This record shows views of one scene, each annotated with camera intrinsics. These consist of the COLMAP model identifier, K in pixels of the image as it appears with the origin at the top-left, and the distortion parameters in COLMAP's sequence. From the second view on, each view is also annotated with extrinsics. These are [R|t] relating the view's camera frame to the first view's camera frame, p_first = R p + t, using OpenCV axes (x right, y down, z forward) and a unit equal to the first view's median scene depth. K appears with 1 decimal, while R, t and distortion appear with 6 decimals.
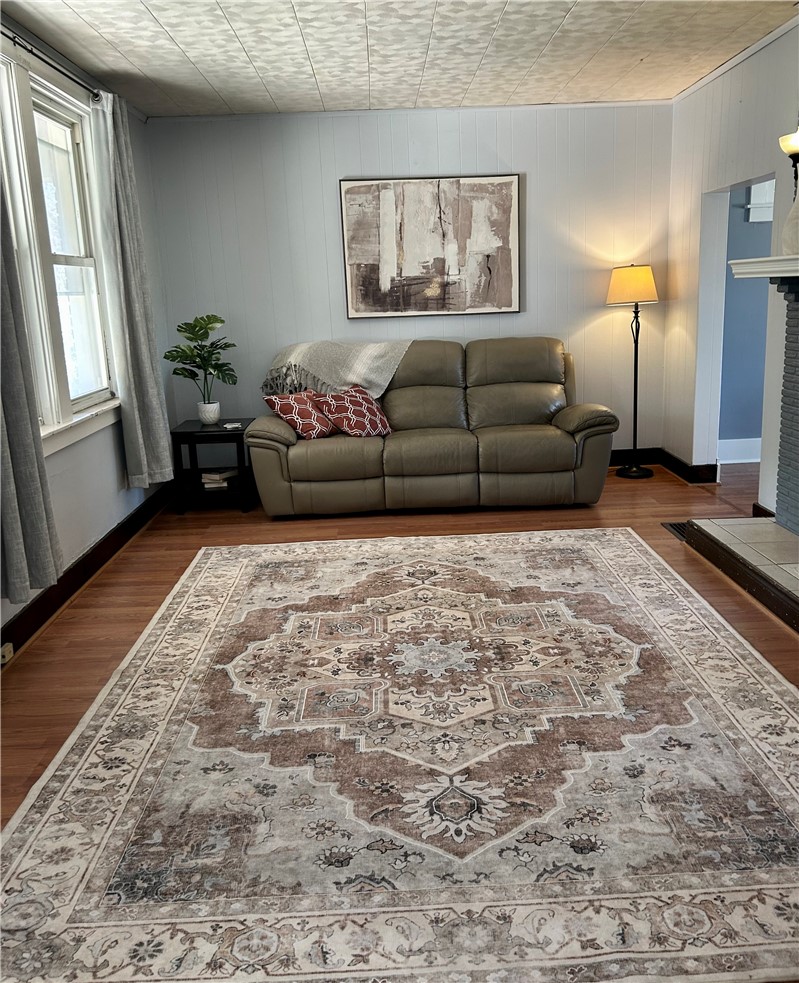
lens RADIAL K [[795.2, 0, 402.8], [0, 795.2, 450.3], [0, 0, 1]] dist [0.060231, -0.064621]
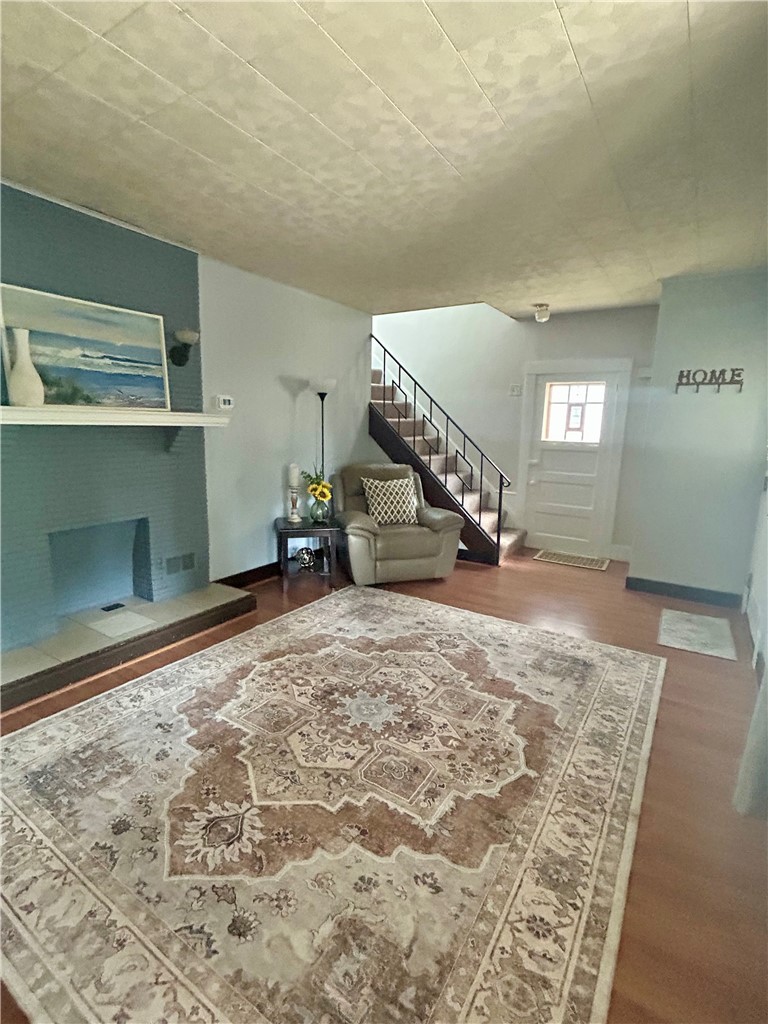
lens RADIAL K [[489.7, 0, 382.0], [0, 489.7, 513.6], [0, 0, 1]] dist [-0.001294, 0.003622]
pose [[-0.822407, -0.083119, 0.562794, -0.363221], [0.122948, 0.939923, 0.318480, -0.267053], [-0.555455, 0.331114, -0.762780, 1.343859]]
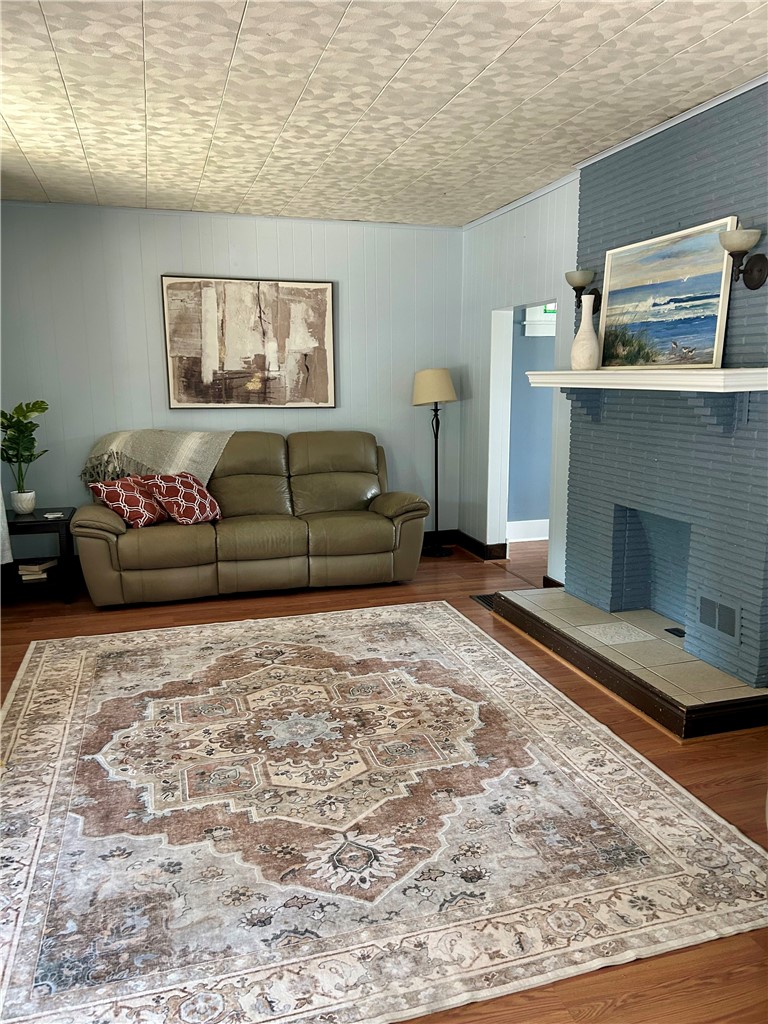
lens RADIAL K [[766.5, 0, 386.7], [0, 766.5, 509.5], [0, 0, 1]] dist [0.048063, -0.052638]
pose [[0.964363, -0.010892, 0.264359, -0.108301], [0.019150, 0.999405, -0.028683, -0.004801], [-0.263889, 0.032723, 0.963998, -0.037110]]
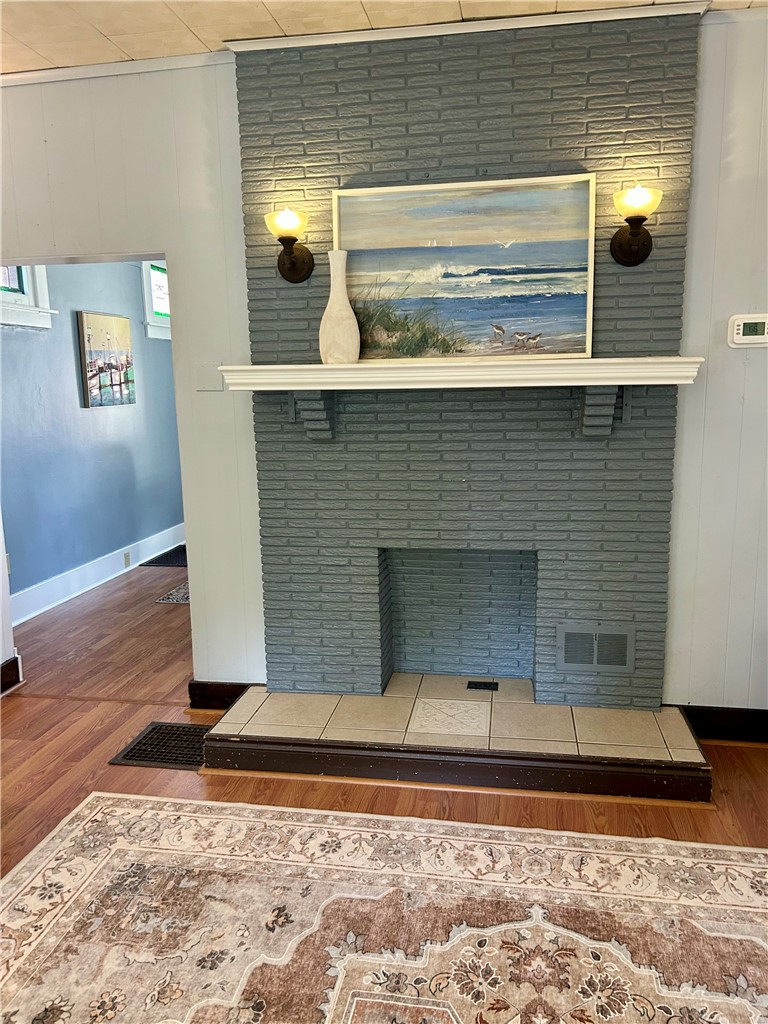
lens RADIAL K [[766.5, 0, 386.4], [0, 766.5, 519.4], [0, 0, 1]] dist [0.048063, -0.052638]
pose [[0.199849, -0.142459, 0.969415, -0.288231], [0.204906, 0.973574, 0.100828, -0.161441], [-0.958162, 0.178489, 0.223759, 0.826326]]
